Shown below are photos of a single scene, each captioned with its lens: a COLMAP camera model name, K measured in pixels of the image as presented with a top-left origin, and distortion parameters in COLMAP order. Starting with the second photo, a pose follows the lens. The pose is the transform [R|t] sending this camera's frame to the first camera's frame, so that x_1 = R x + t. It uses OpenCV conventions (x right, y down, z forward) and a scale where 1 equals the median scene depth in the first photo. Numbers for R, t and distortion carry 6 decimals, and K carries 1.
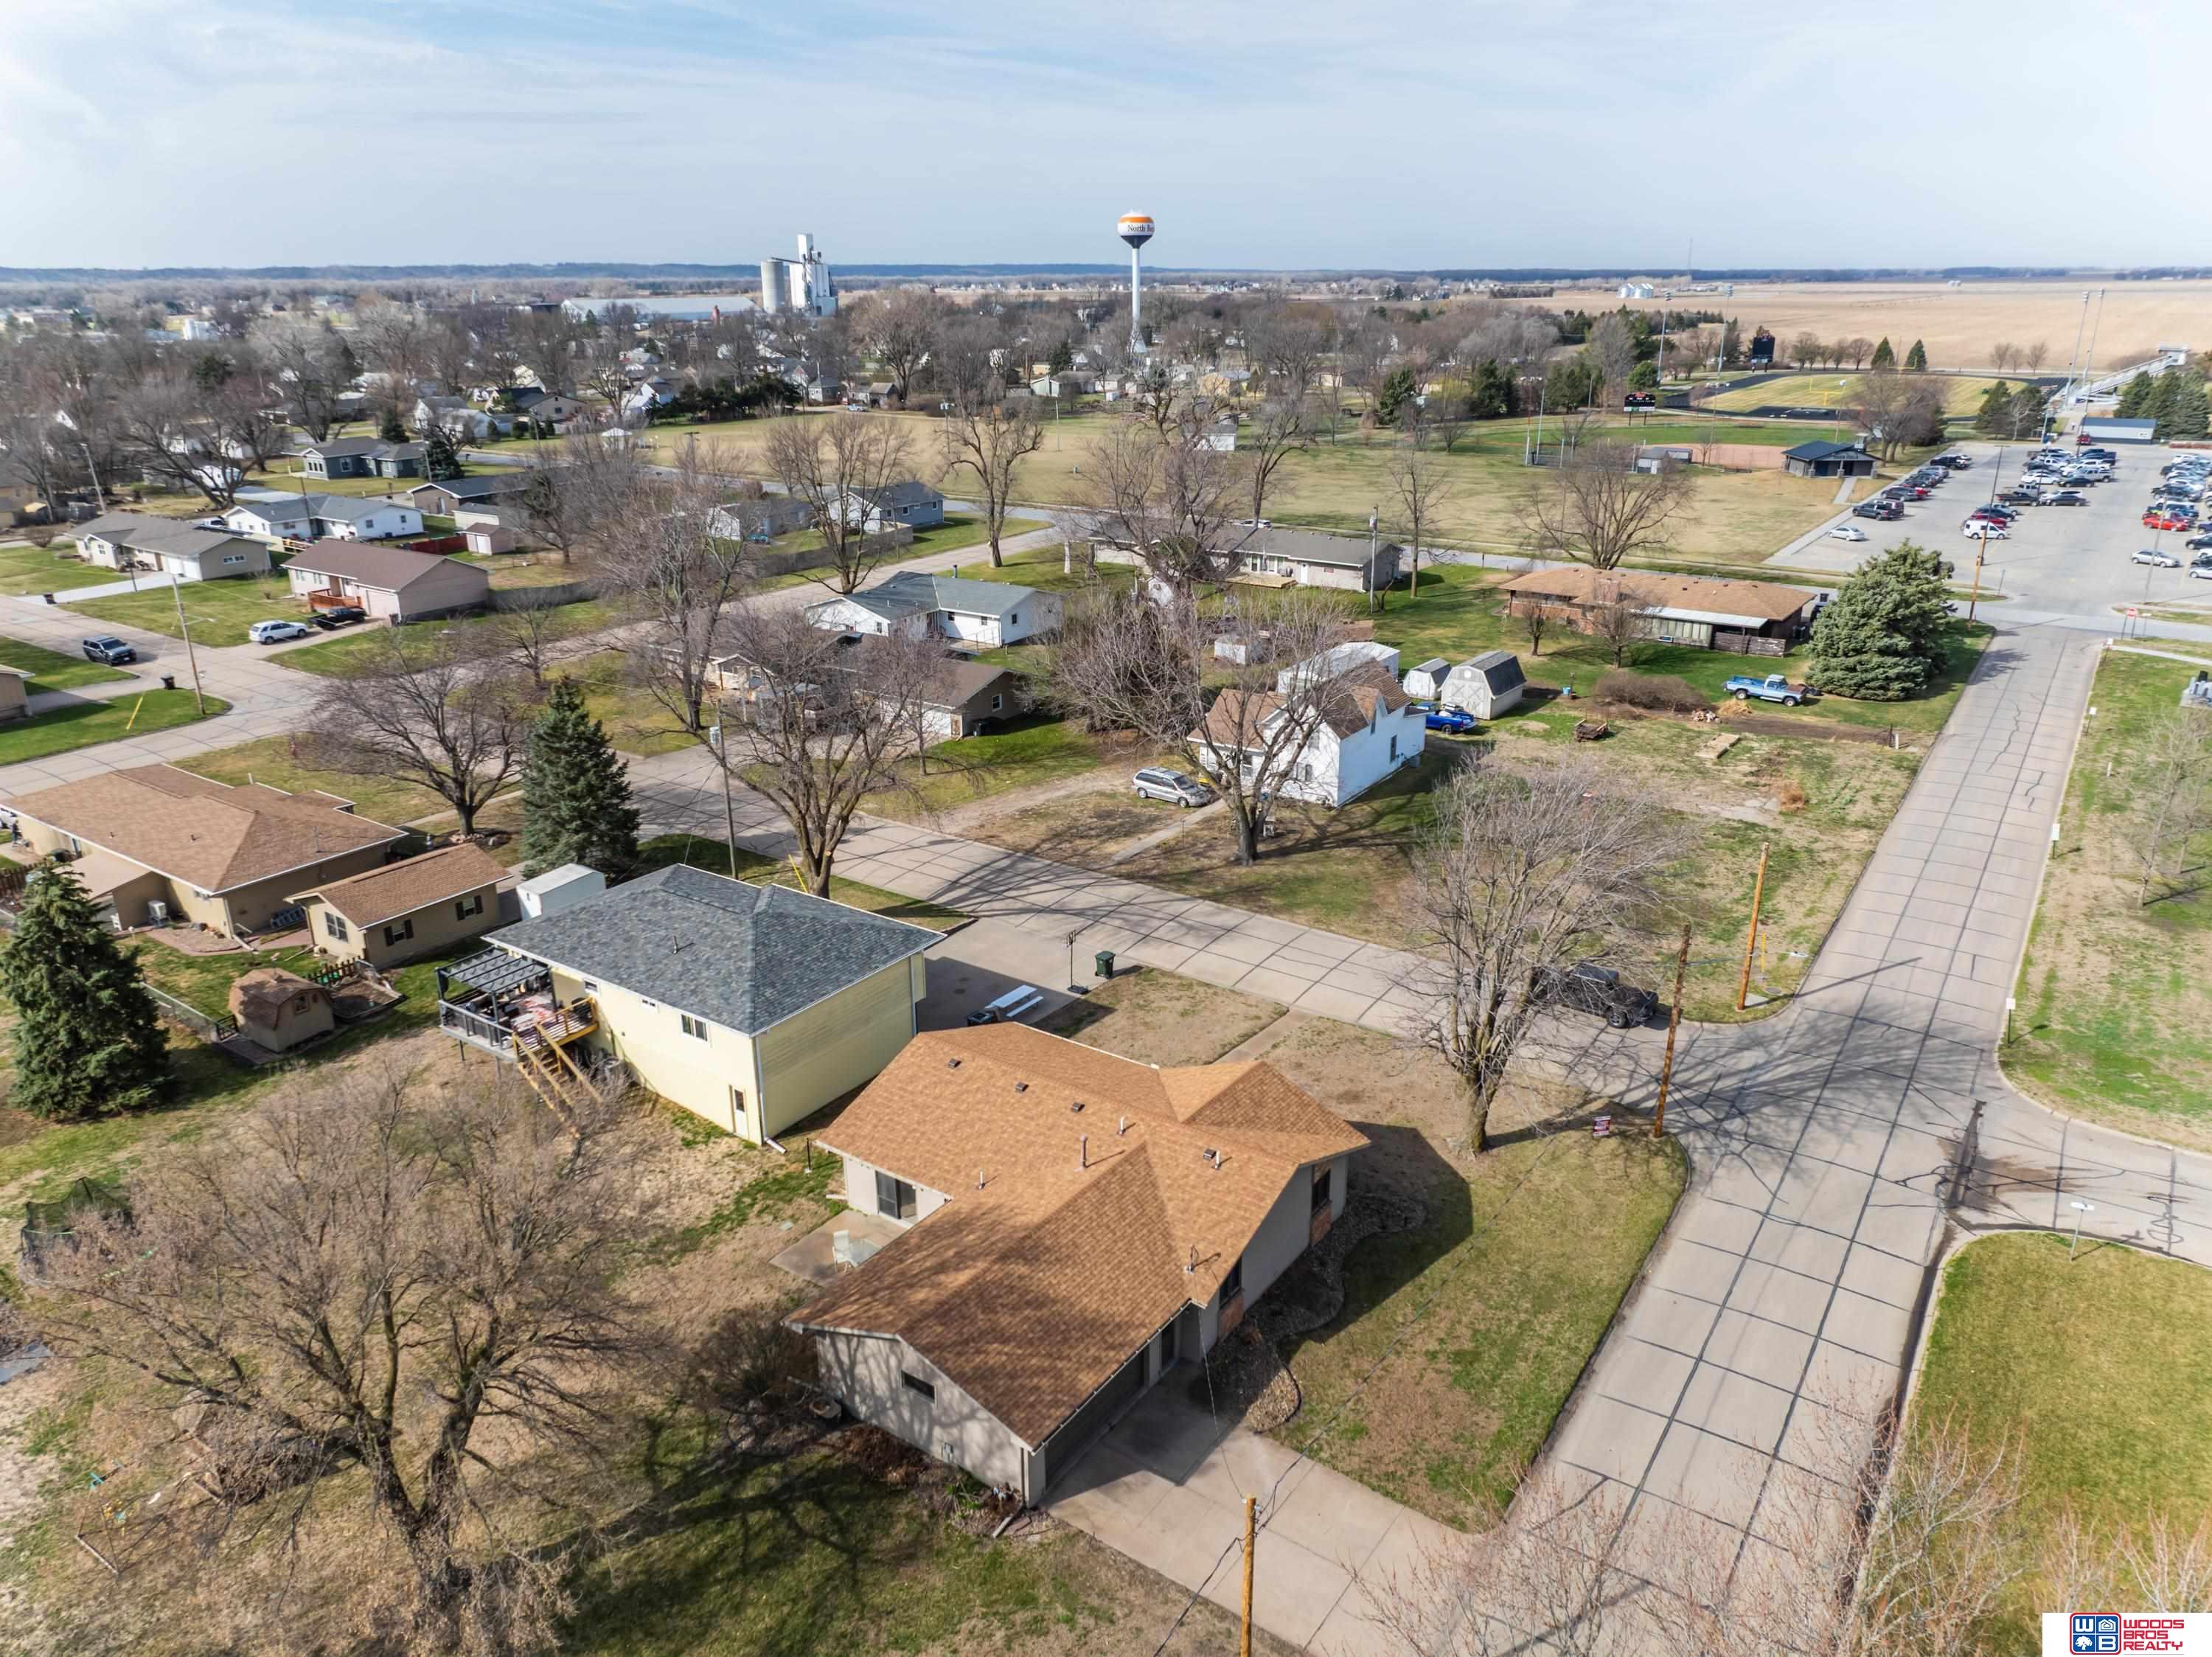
lens RADIAL K [[1530.5, 0, 1106.0], [0, 1530.5, 828.5], [0, 0, 1]] dist [0.007944, 0.003022]
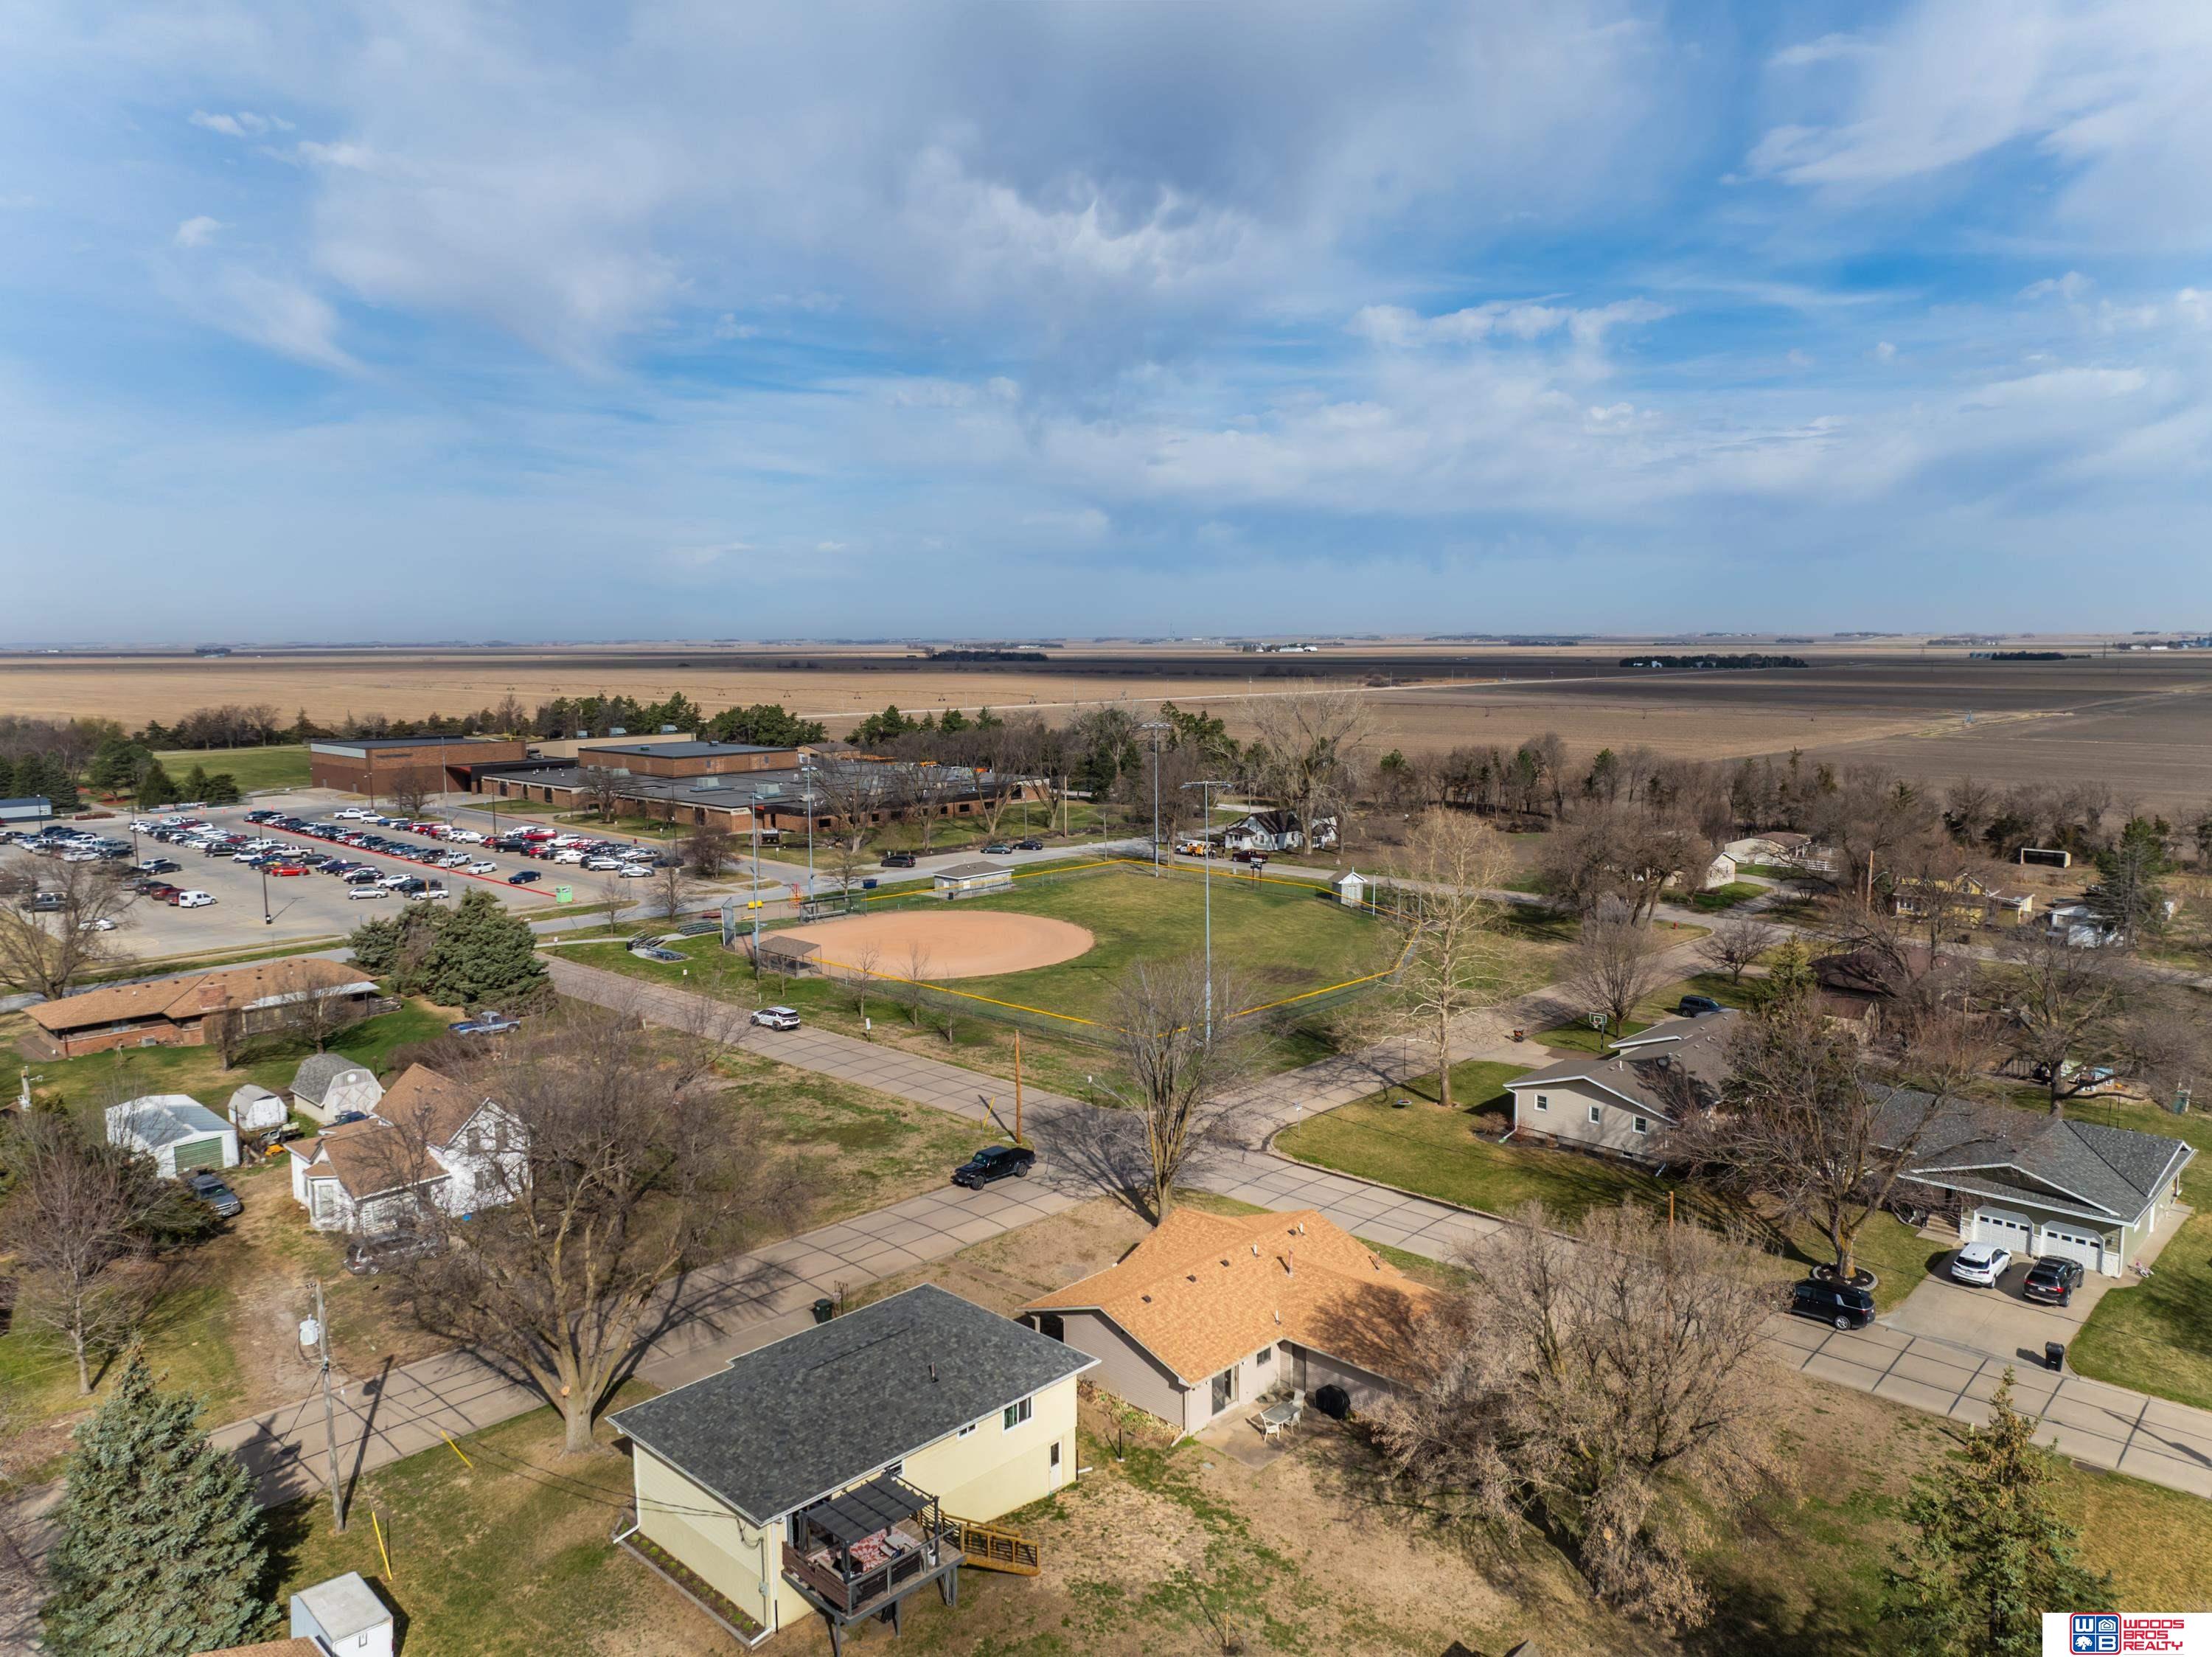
lens RADIAL K [[1530.5, 0, 1106.0], [0, 1530.5, 828.5], [0, 0, 1]] dist [0.007944, 0.003022]
pose [[0.172629, -0.118492, 0.977834, -0.993971], [0.344820, 0.937189, 0.052691, -0.219955], [-0.922658, 0.328080, 0.202645, 0.503559]]
